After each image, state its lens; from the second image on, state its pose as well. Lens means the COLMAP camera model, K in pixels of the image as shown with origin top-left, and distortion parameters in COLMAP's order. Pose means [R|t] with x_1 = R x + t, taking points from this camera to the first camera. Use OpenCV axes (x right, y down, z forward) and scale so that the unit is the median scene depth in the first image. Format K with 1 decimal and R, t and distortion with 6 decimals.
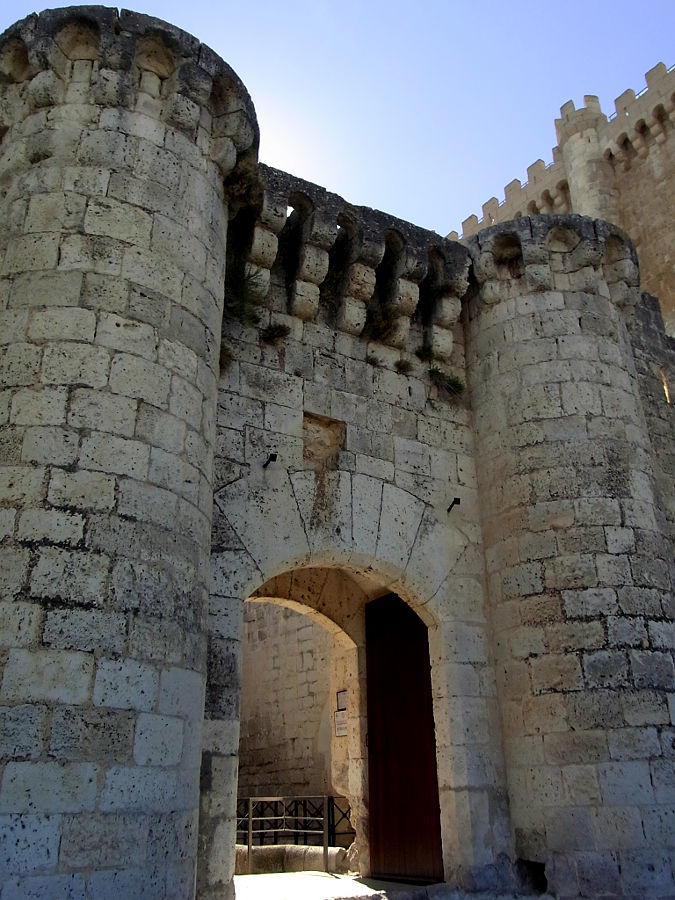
lens RADIAL K [[777.0, 0, 337.5], [0, 777.0, 450.0], [0, 0, 1]] dist [-0.059719, -0.012116]
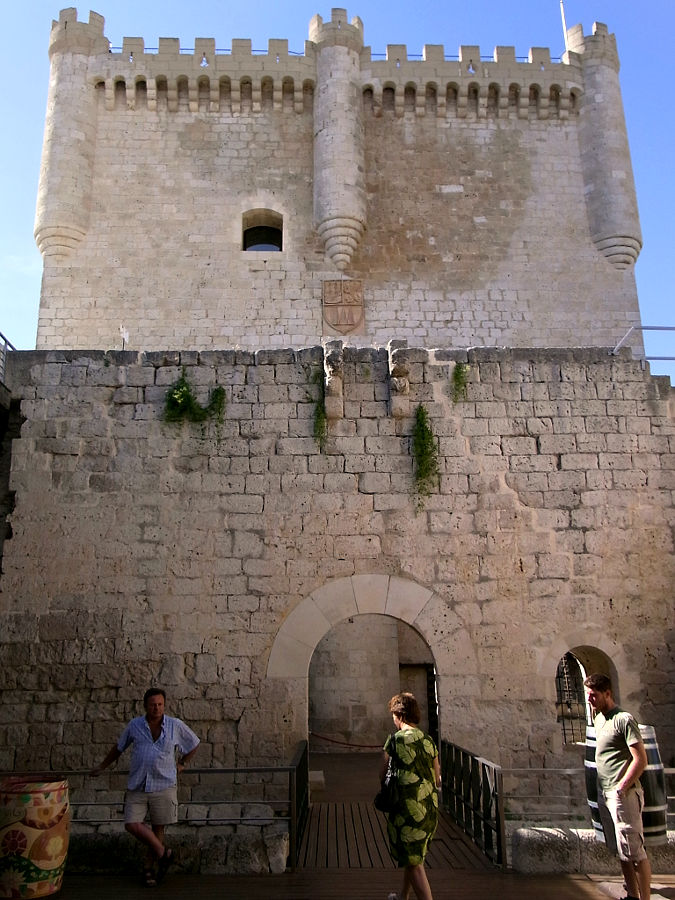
lens RADIAL K [[777.0, 0, 337.5], [0, 777.0, 450.0], [0, 0, 1]] dist [-0.059719, -0.012116]
pose [[0.517028, 0.260279, 0.815436, -0.558180], [-0.352691, 0.932800, -0.074116, 0.212732], [-0.779930, -0.249277, 0.574082, 0.554561]]
